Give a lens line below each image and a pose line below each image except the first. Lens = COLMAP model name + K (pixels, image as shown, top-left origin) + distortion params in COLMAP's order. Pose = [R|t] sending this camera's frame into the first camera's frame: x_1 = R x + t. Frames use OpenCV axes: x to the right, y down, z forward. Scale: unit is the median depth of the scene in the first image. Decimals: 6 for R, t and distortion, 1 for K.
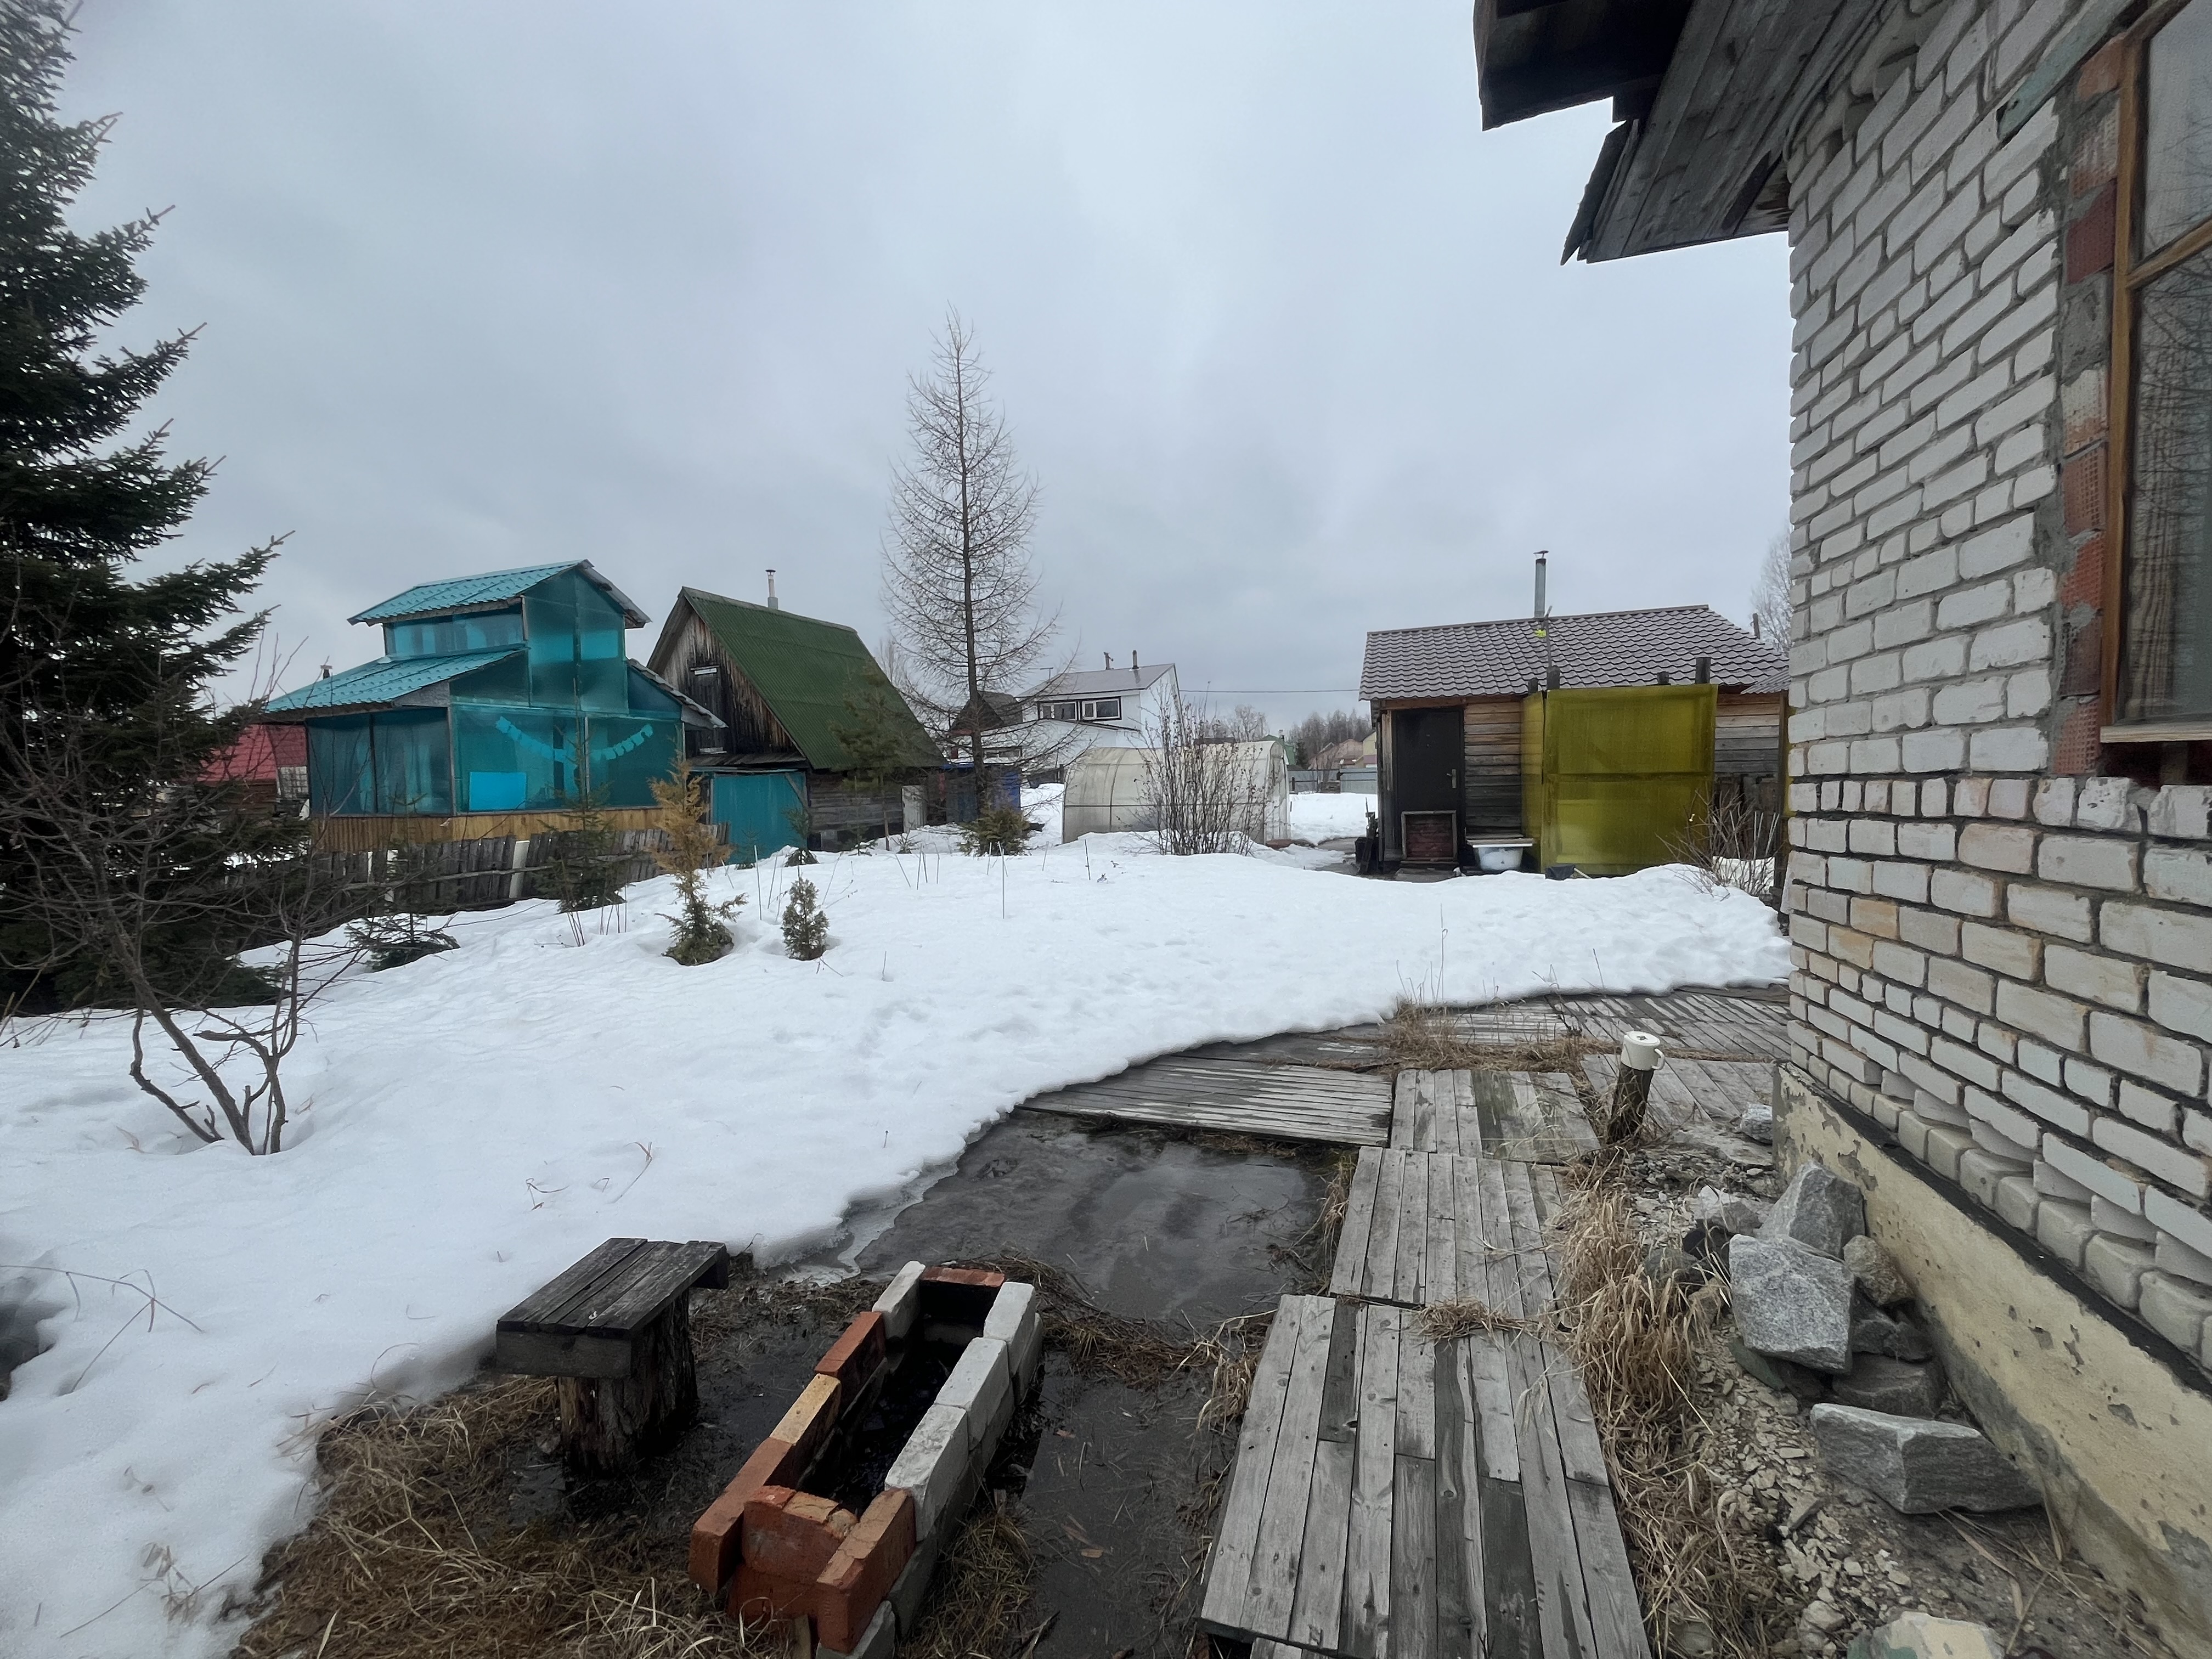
lens RADIAL K [[905.1, 0, 1105.0], [0, 905.1, 835.6], [0, 0, 1]] dist [-0.006631, -0.000194]
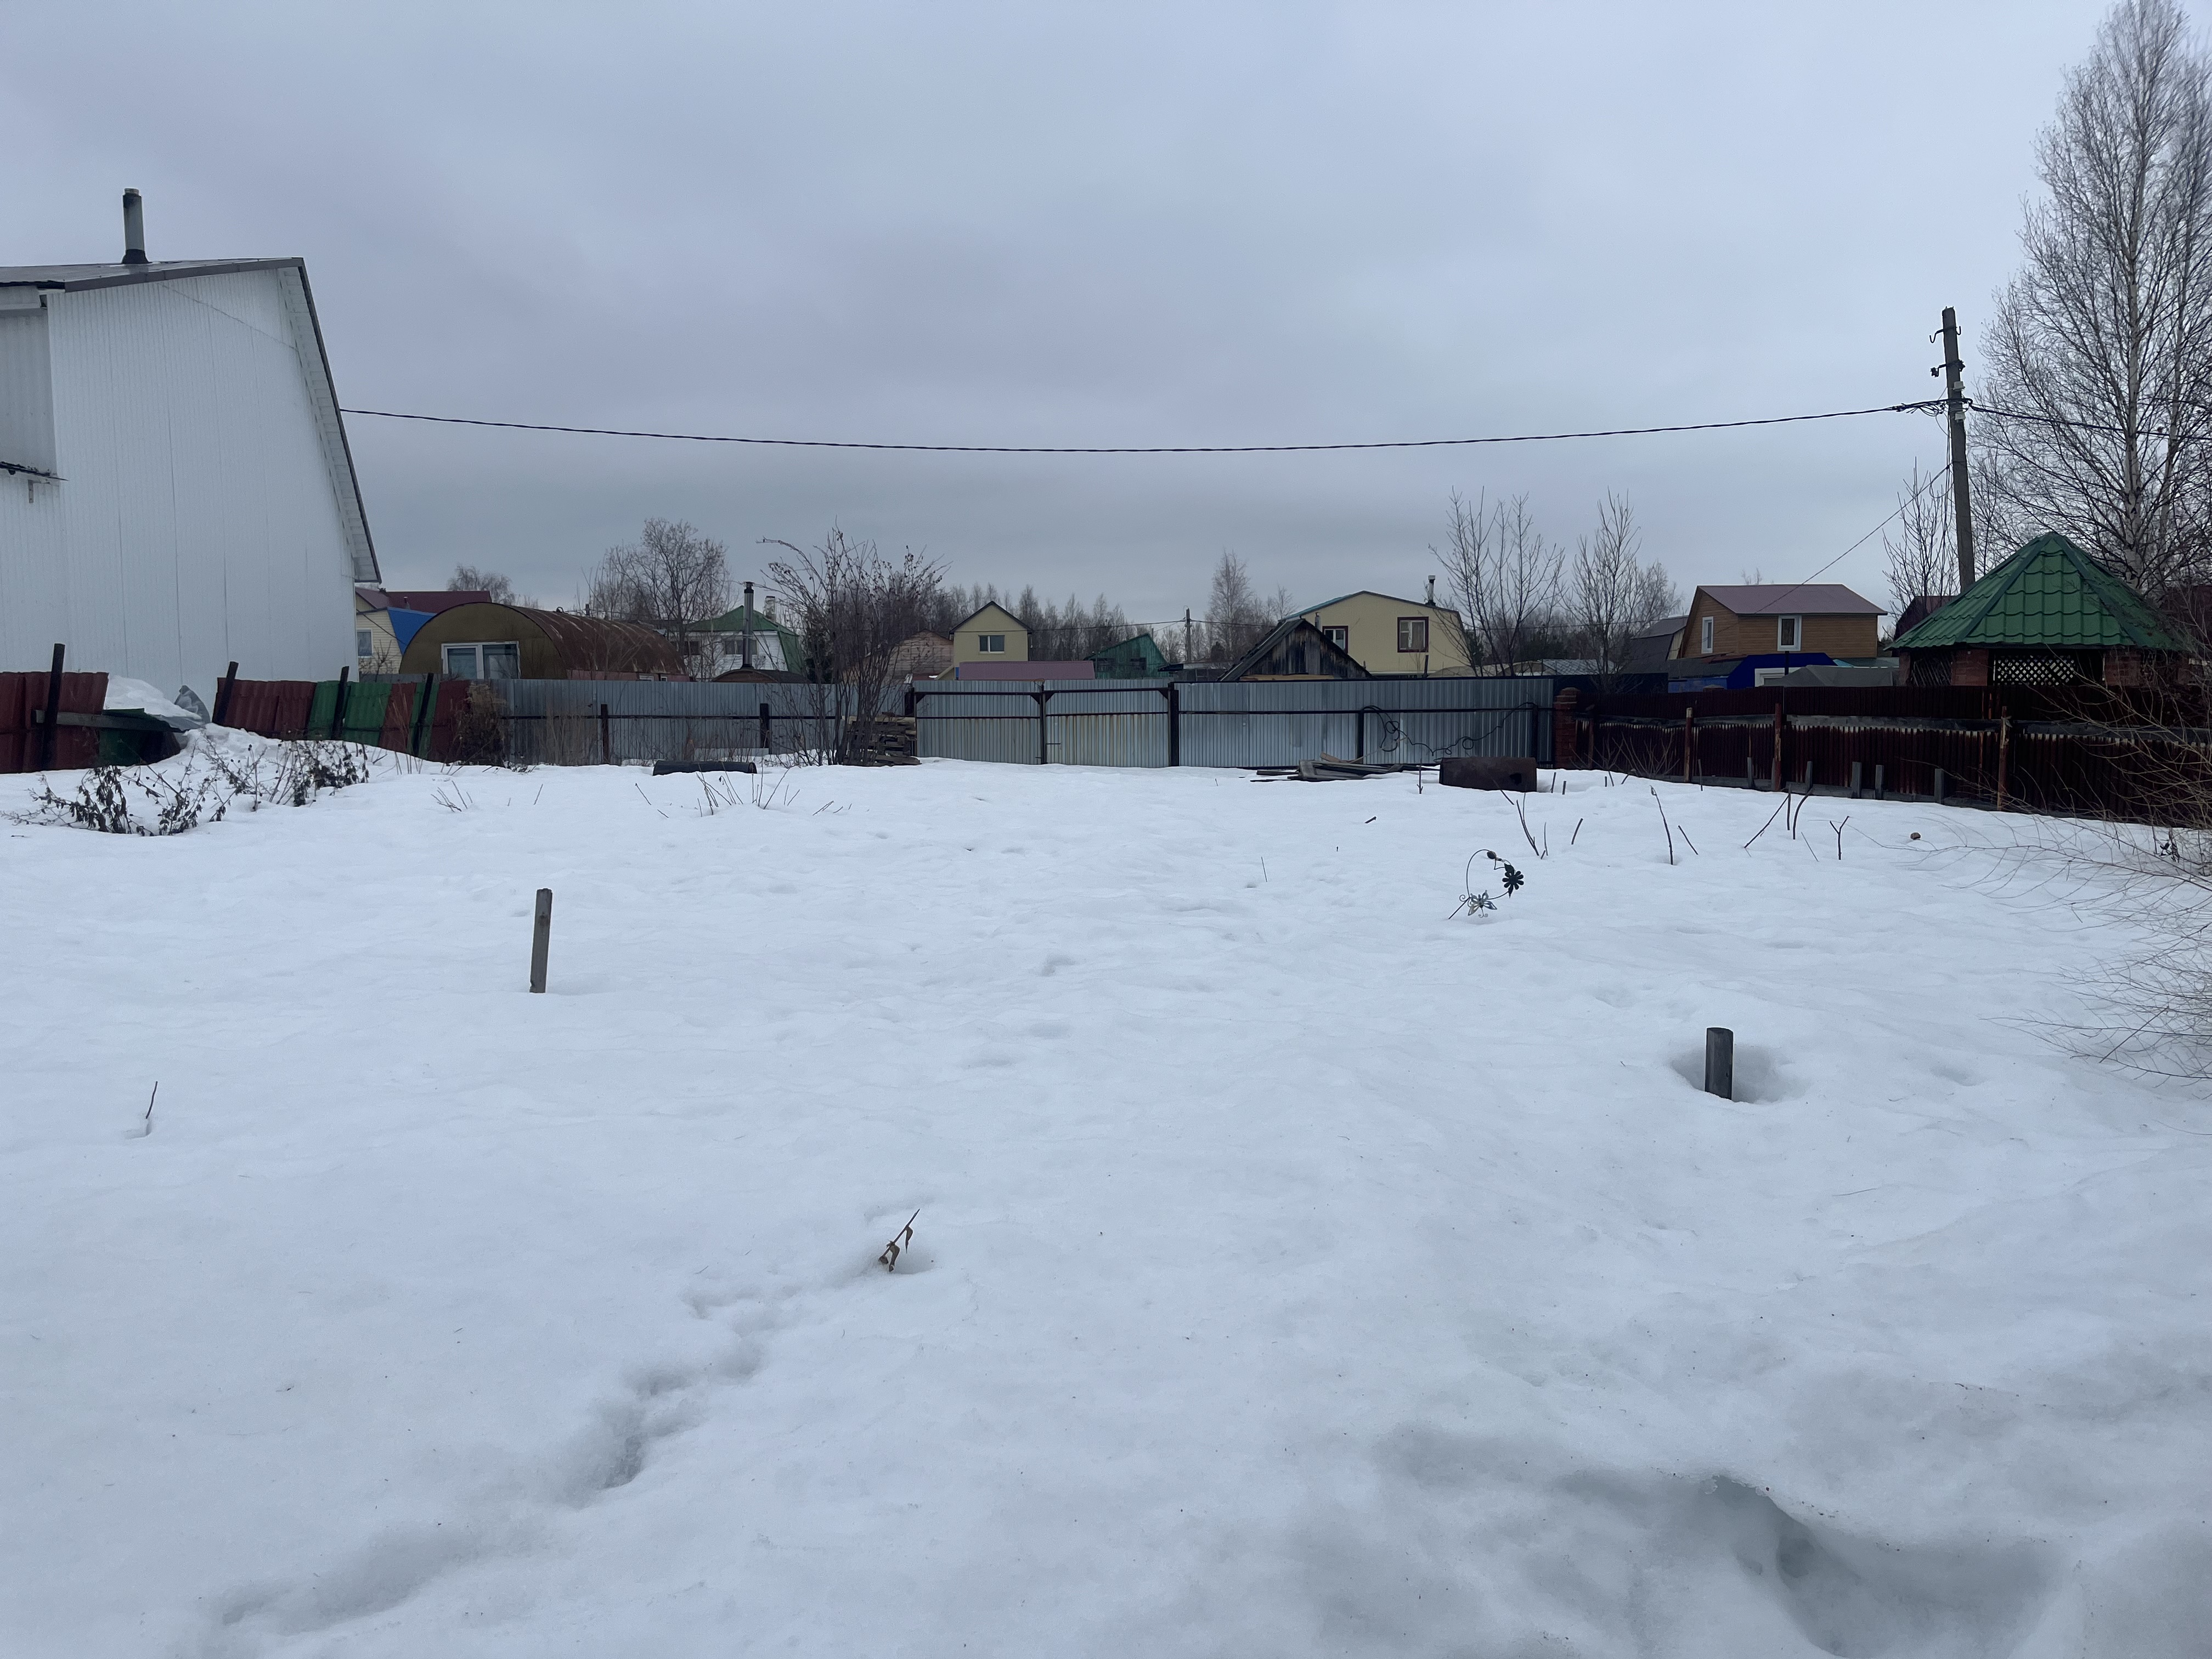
lens RADIAL K [[1667.8, 0, 1099.9], [0, 1667.8, 828.8], [0, 0, 1]] dist [0.100825, -0.161637]
pose [[0.931638, -0.003819, 0.363369, 0.305794], [0.001243, 0.999972, 0.007322, -0.073283], [-0.363387, -0.006370, 0.931617, 1.220833]]
